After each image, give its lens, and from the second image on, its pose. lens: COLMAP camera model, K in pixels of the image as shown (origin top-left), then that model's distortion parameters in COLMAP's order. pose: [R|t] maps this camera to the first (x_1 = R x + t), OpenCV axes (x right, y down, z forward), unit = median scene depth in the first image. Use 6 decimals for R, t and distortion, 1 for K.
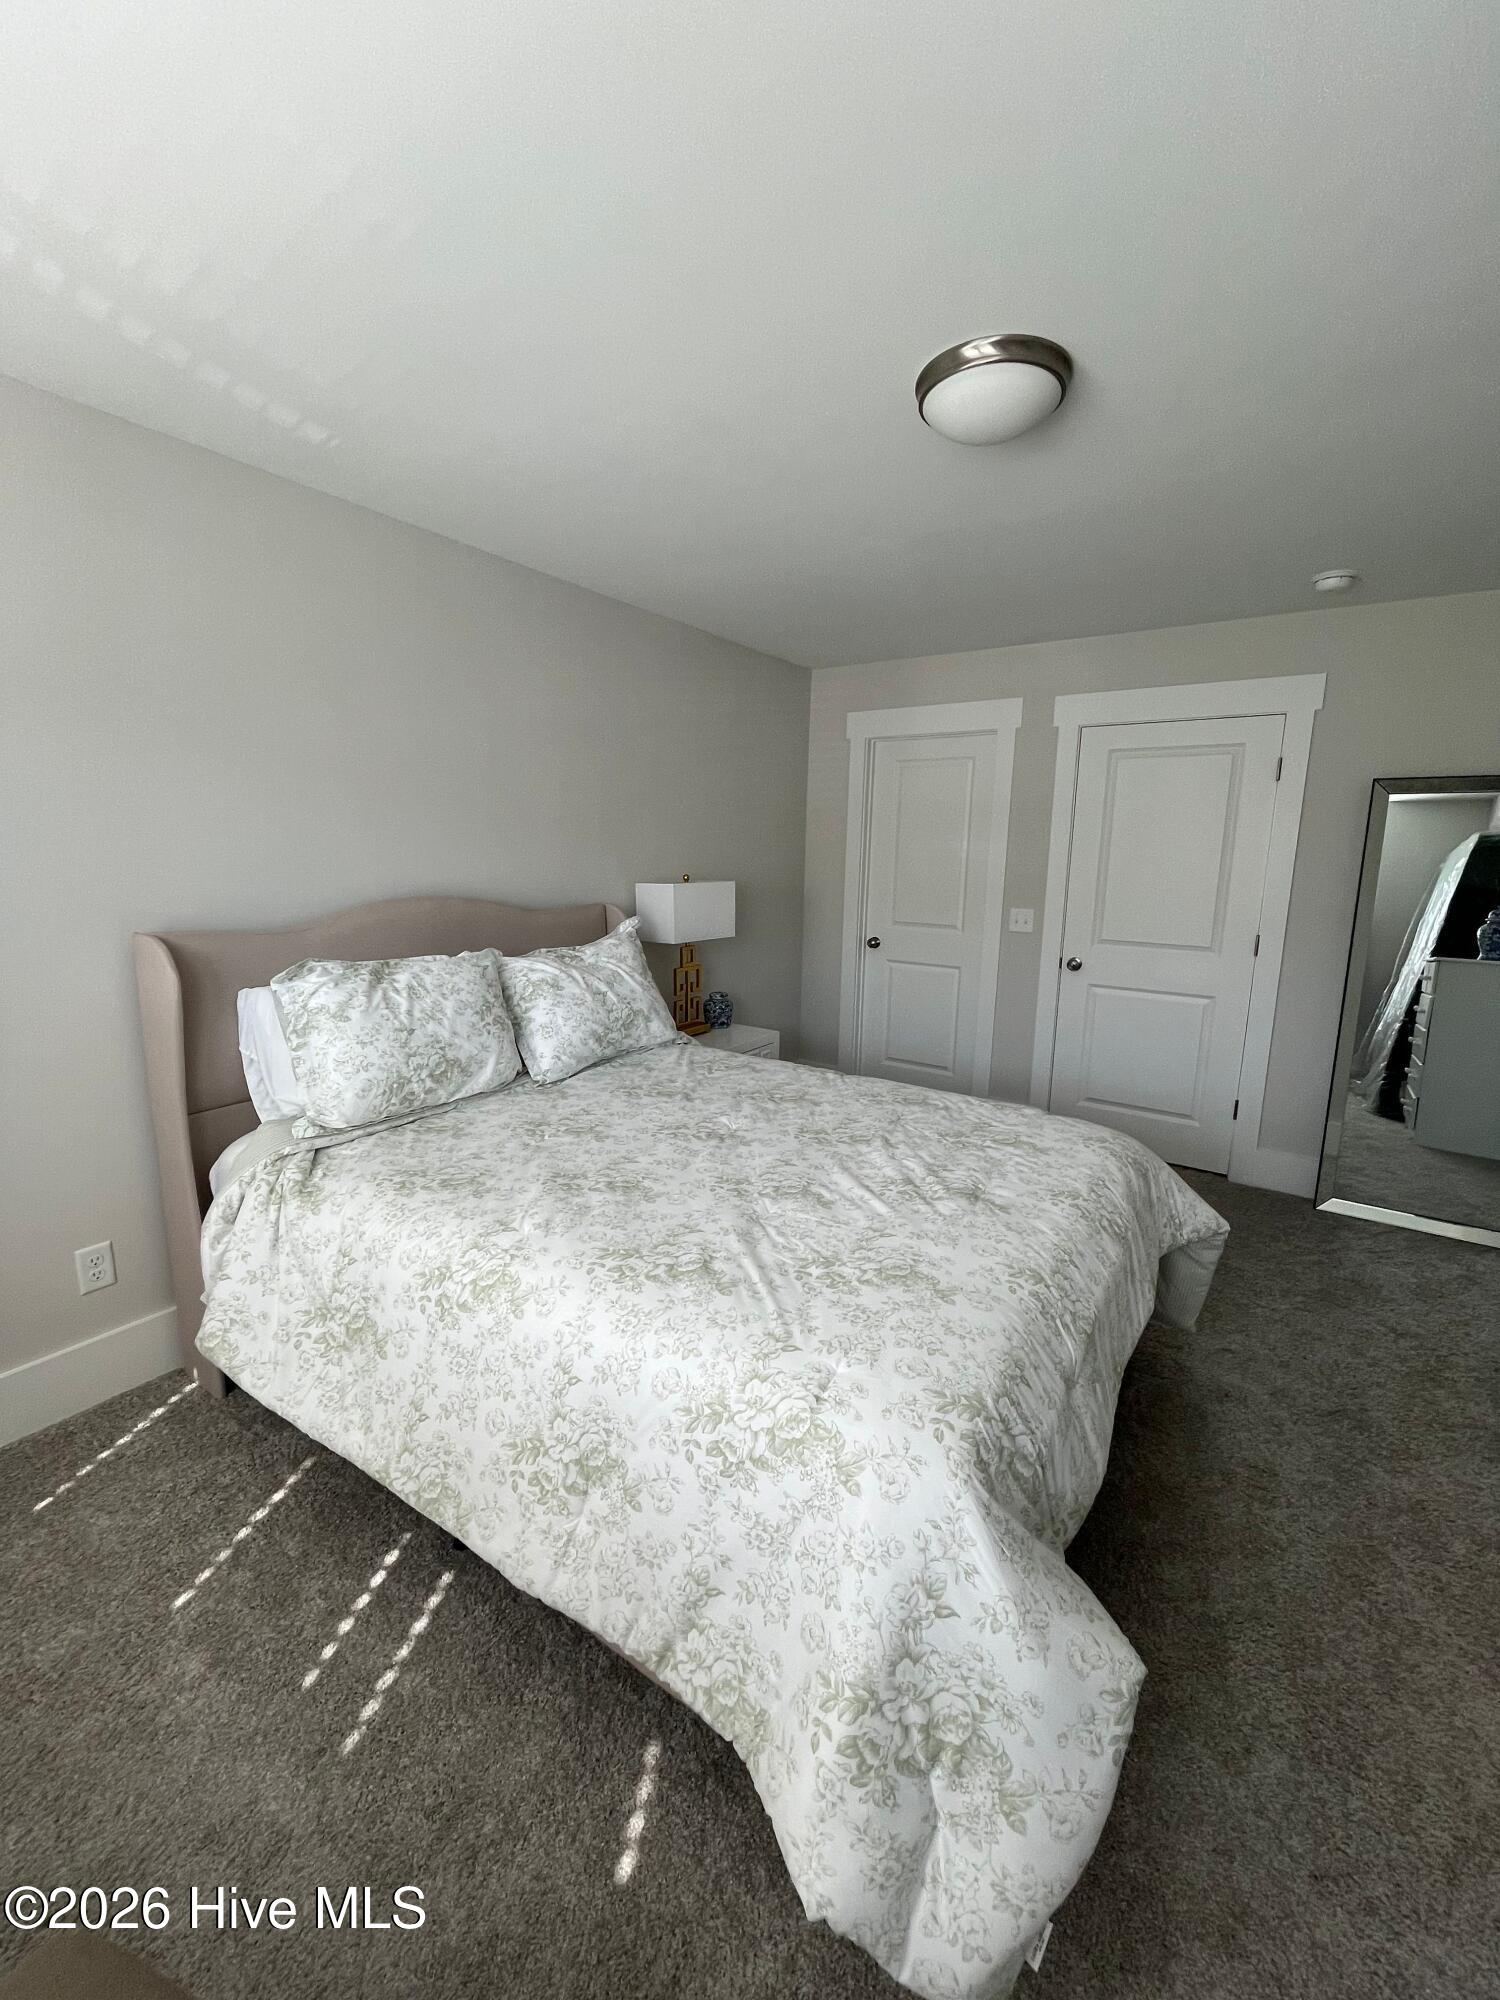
lens RADIAL K [[815.5, 0, 750.5], [0, 815.5, 996.1], [0, 0, 1]] dist [-0.001255, 0.000376]
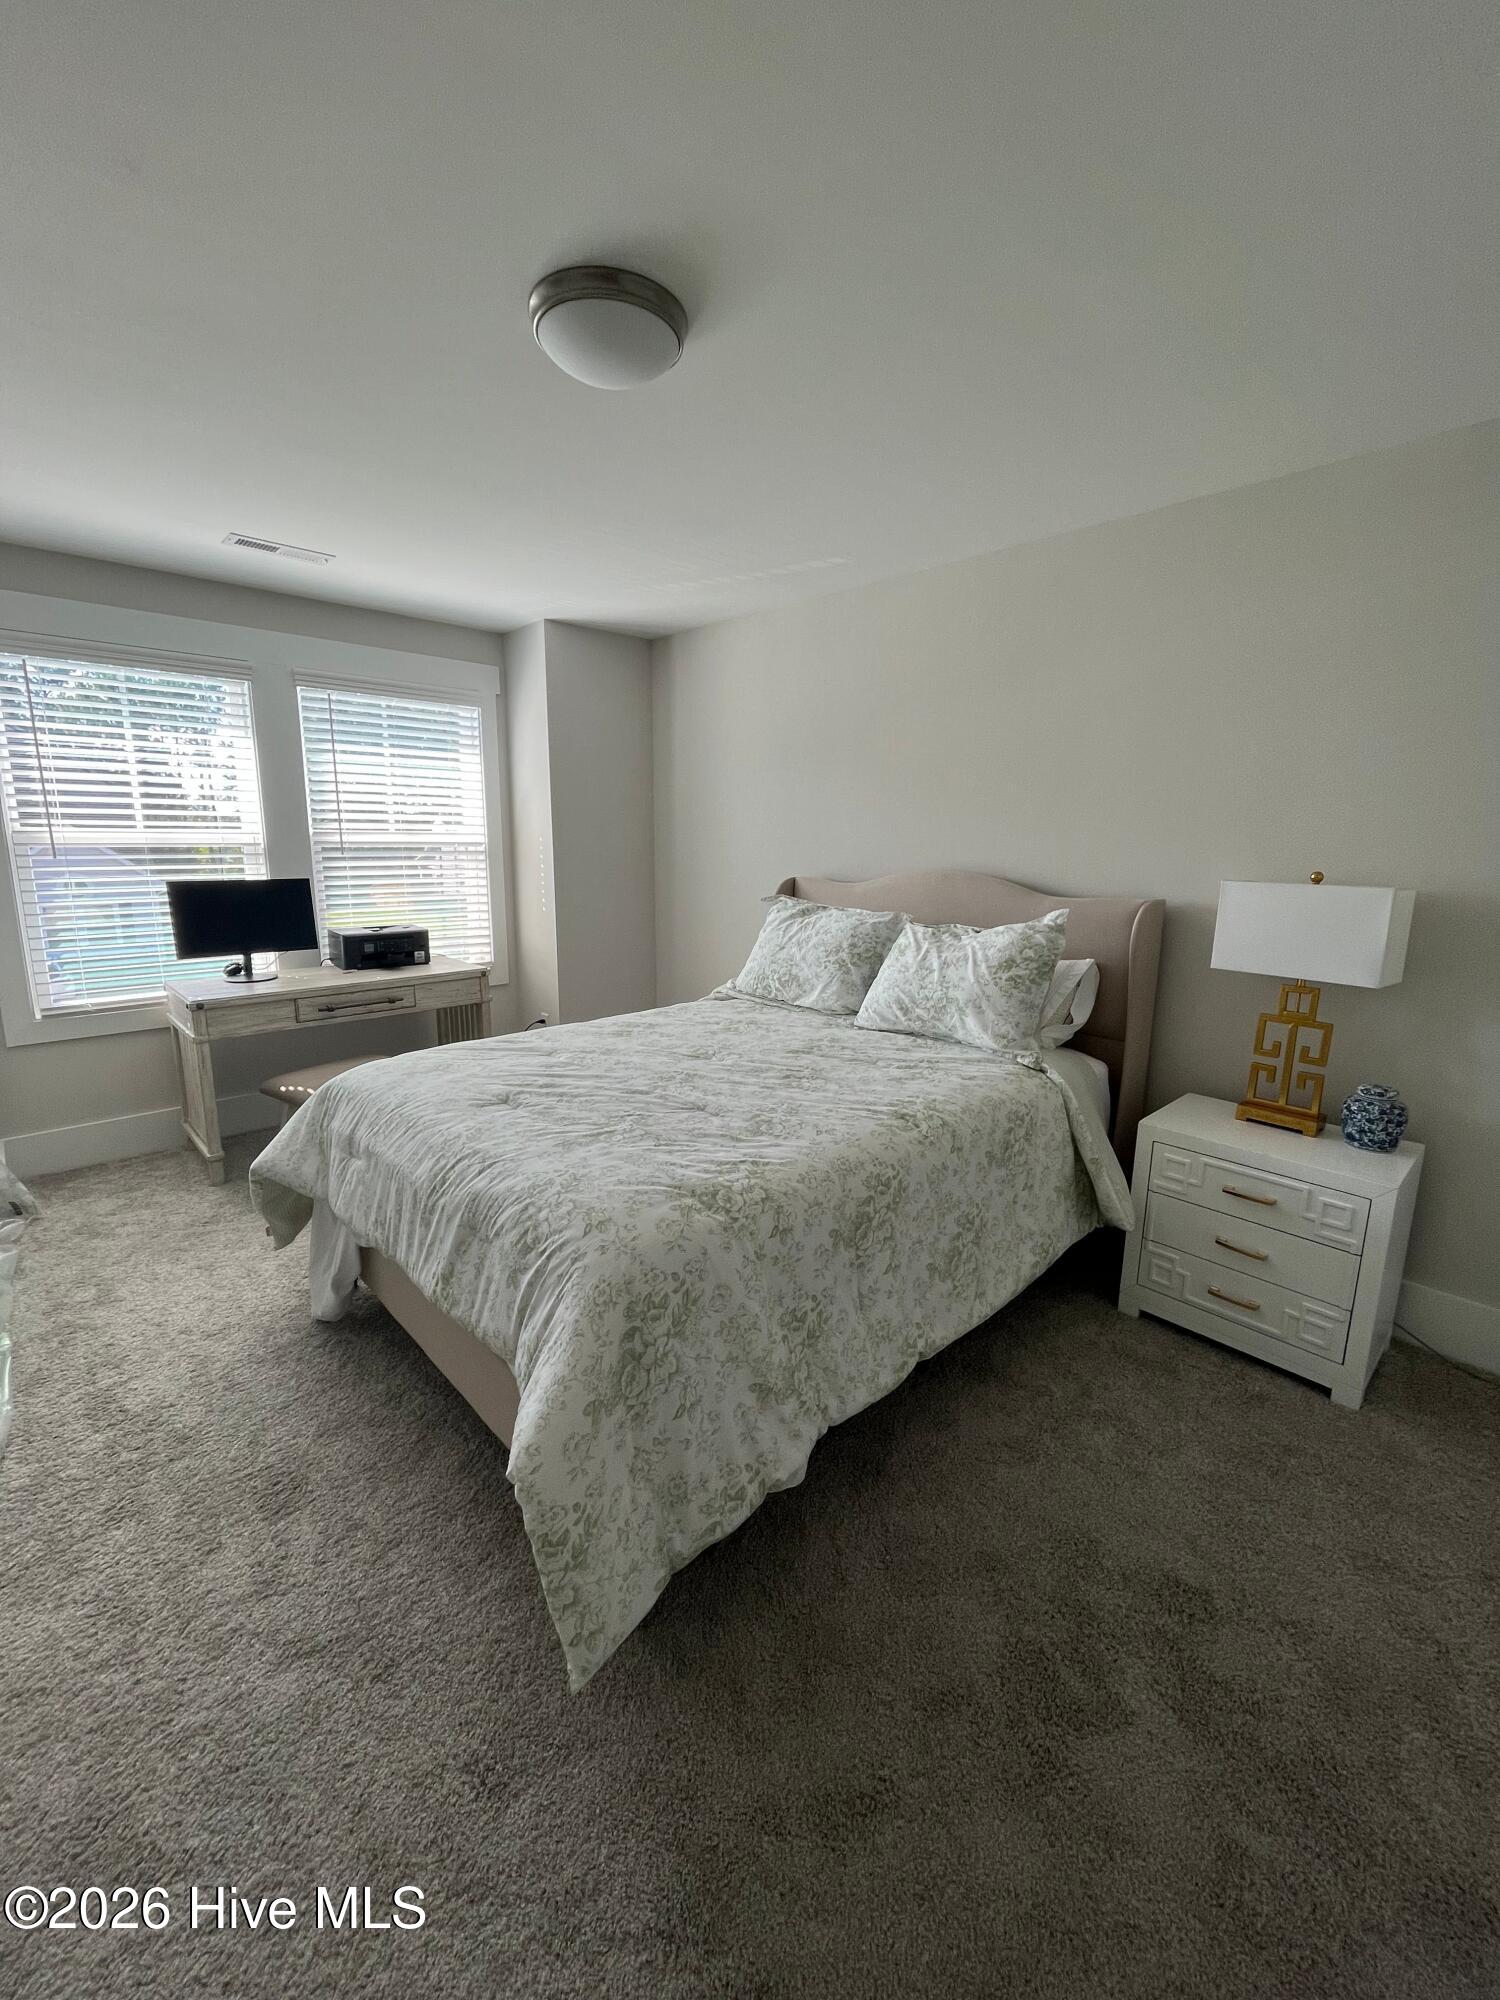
lens RADIAL K [[815.5, 0, 750.0], [0, 815.5, 1003.2], [0, 0, 1]] dist [-0.001255, 0.000376]
pose [[-0.228350, 0.172736, -0.958133, 0.981133], [-0.195258, 0.956013, 0.218889, -0.164791], [0.953798, 0.237067, -0.184578, 1.144641]]
